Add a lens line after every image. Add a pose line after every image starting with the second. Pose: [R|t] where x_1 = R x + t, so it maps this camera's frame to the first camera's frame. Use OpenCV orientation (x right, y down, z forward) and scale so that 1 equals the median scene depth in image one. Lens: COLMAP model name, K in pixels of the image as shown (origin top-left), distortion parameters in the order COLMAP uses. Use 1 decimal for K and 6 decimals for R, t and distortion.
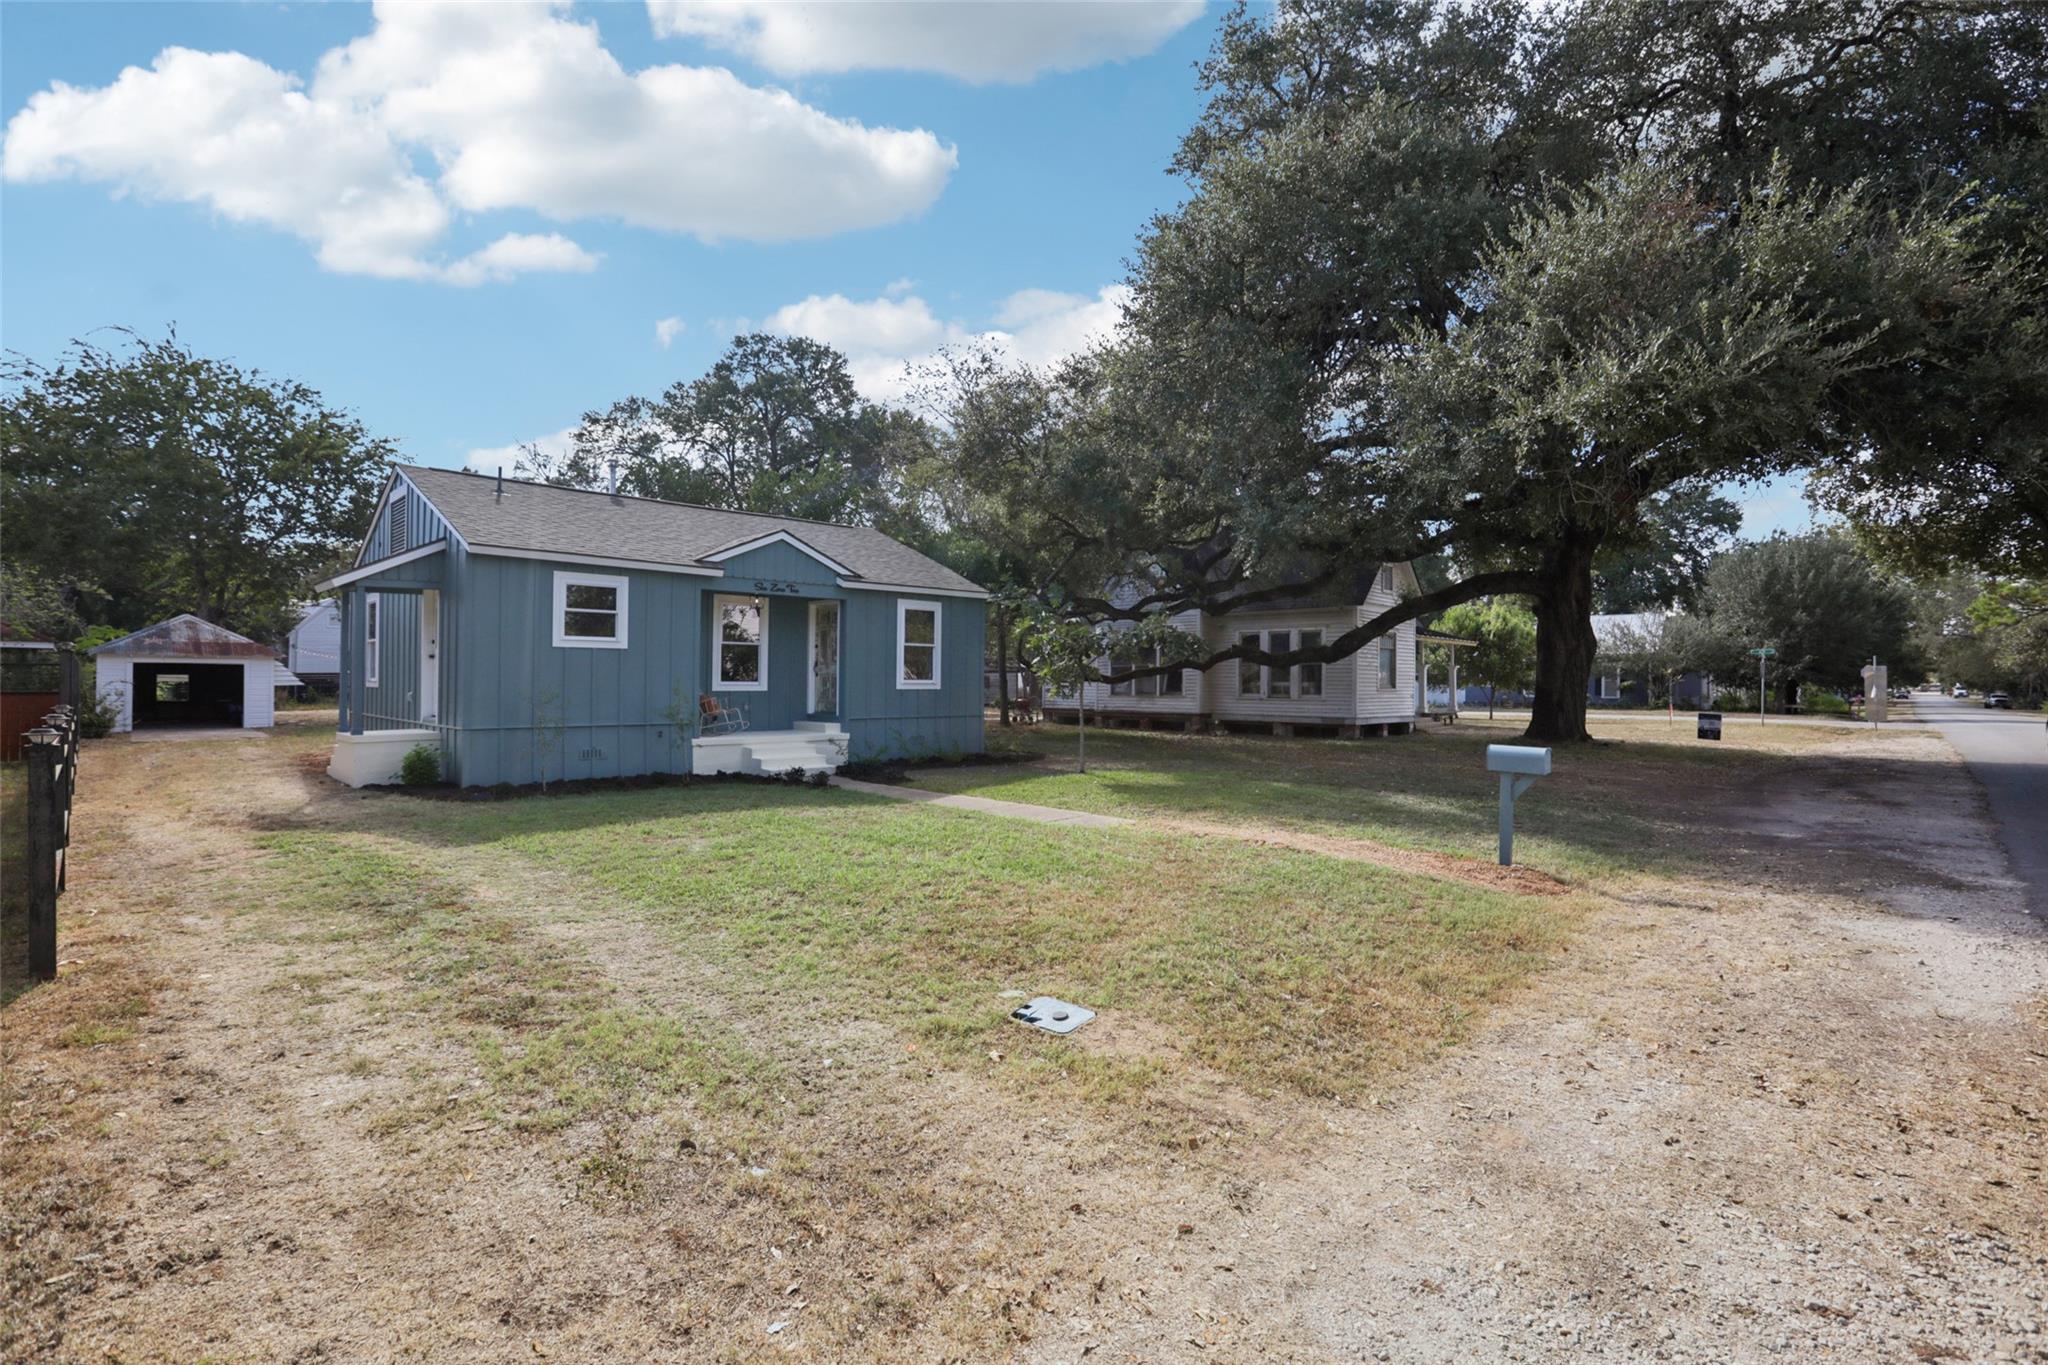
lens RADIAL K [[936.4, 0, 1037.2], [0, 936.4, 681.8], [0, 0, 1]] dist [-0.050481, 0.014359]
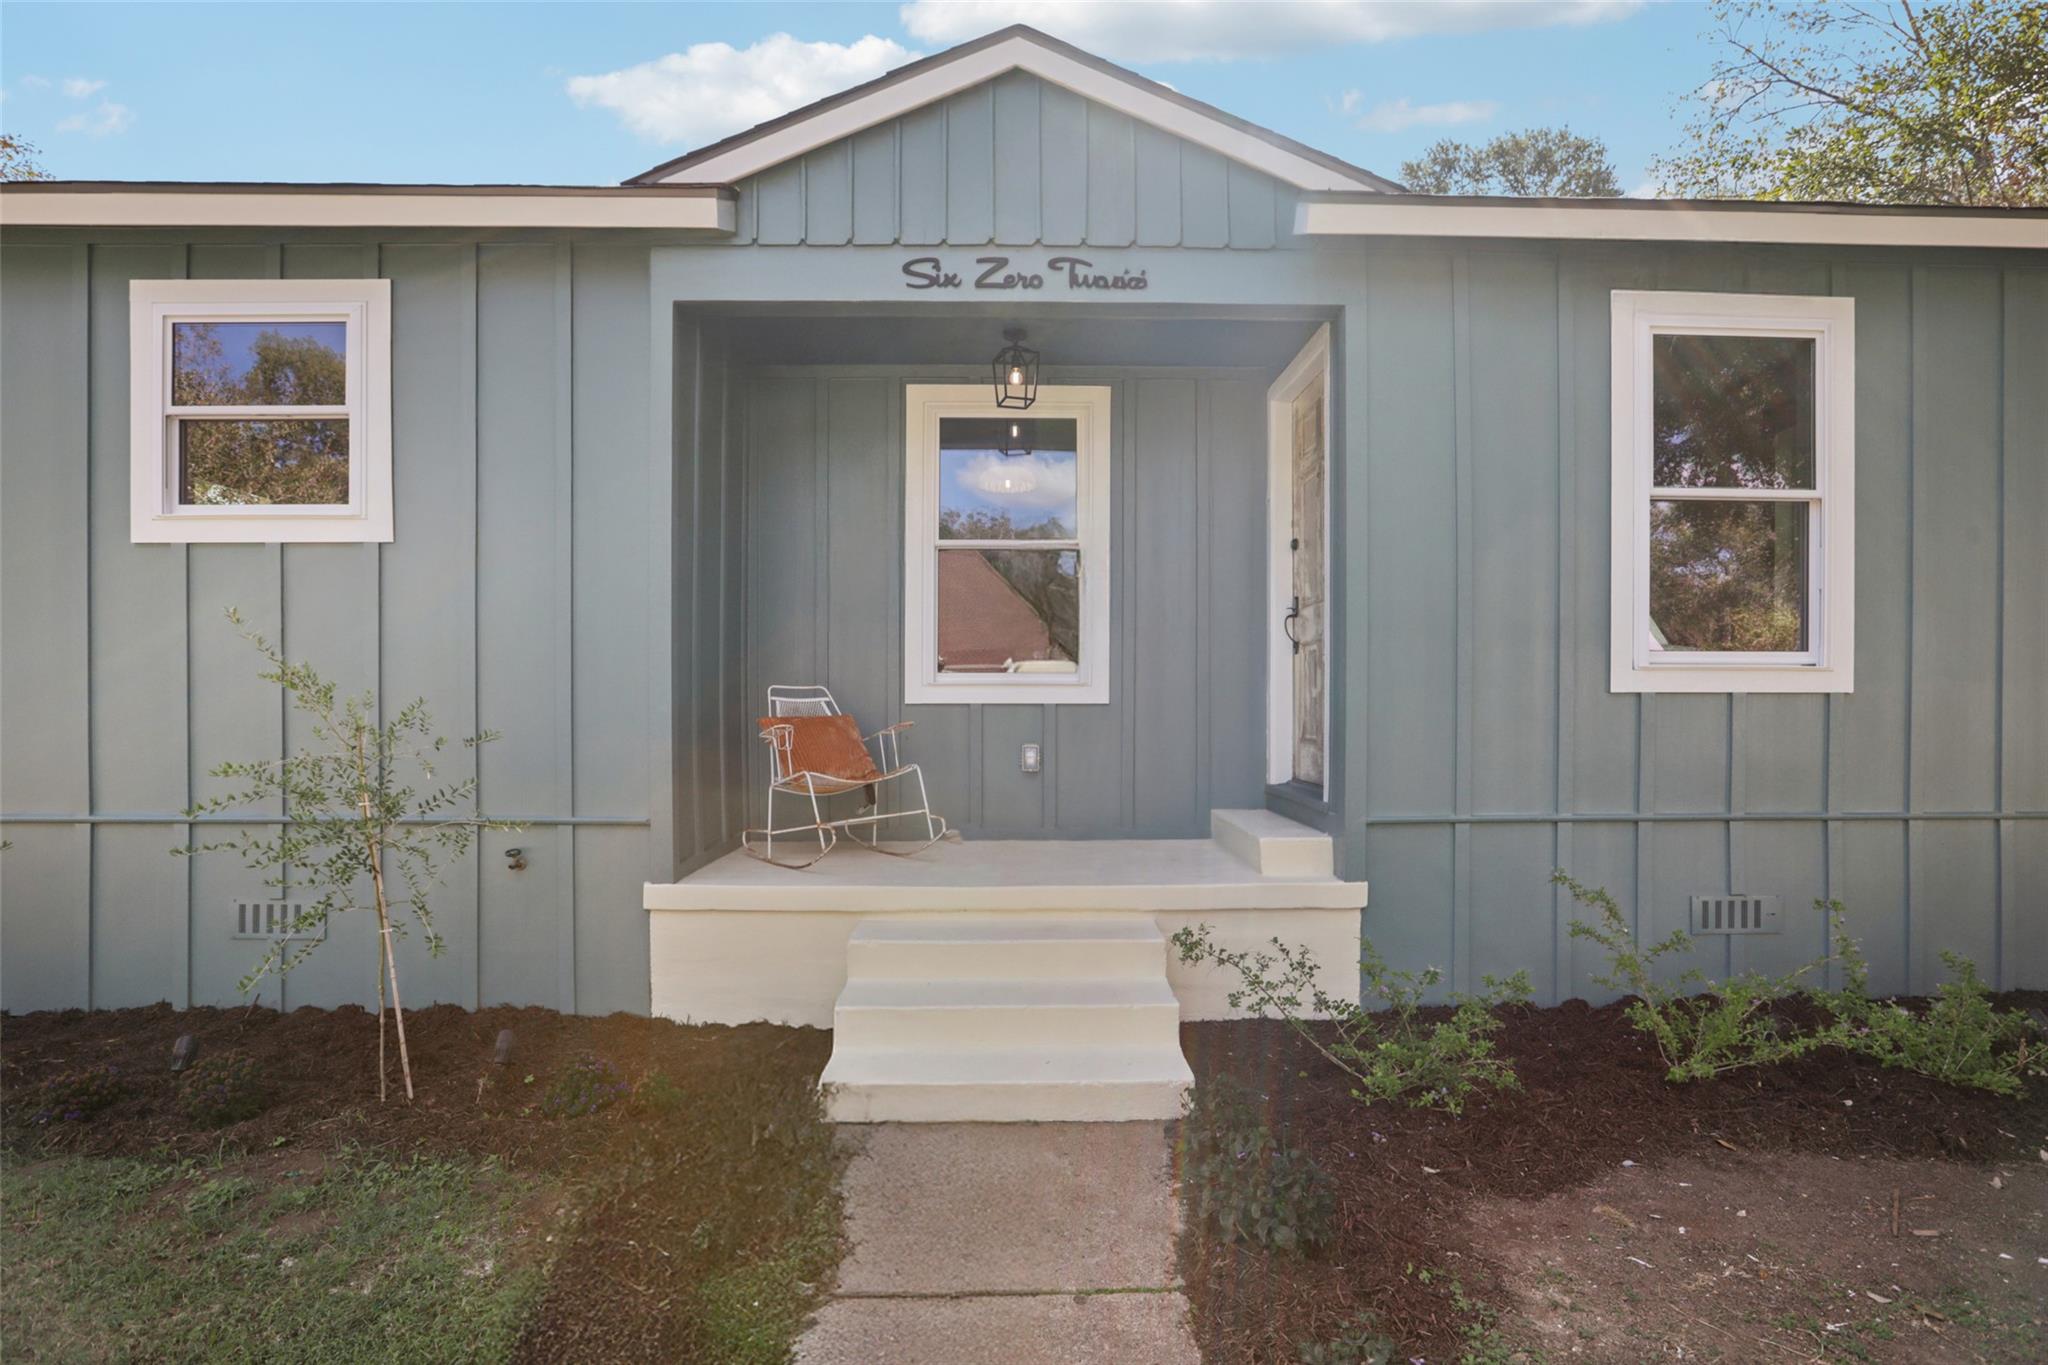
lens RADIAL K [[954.4, 0, 1022.4], [0, 954.4, 710.8], [0, 0, 1]] dist [-0.051733, -0.000069]
pose [[0.707959, 0.009131, -0.706195, -0.095906], [-0.000250, 0.999920, 0.012678, 0.008723], [0.706254, -0.008799, 0.707904, 0.772994]]
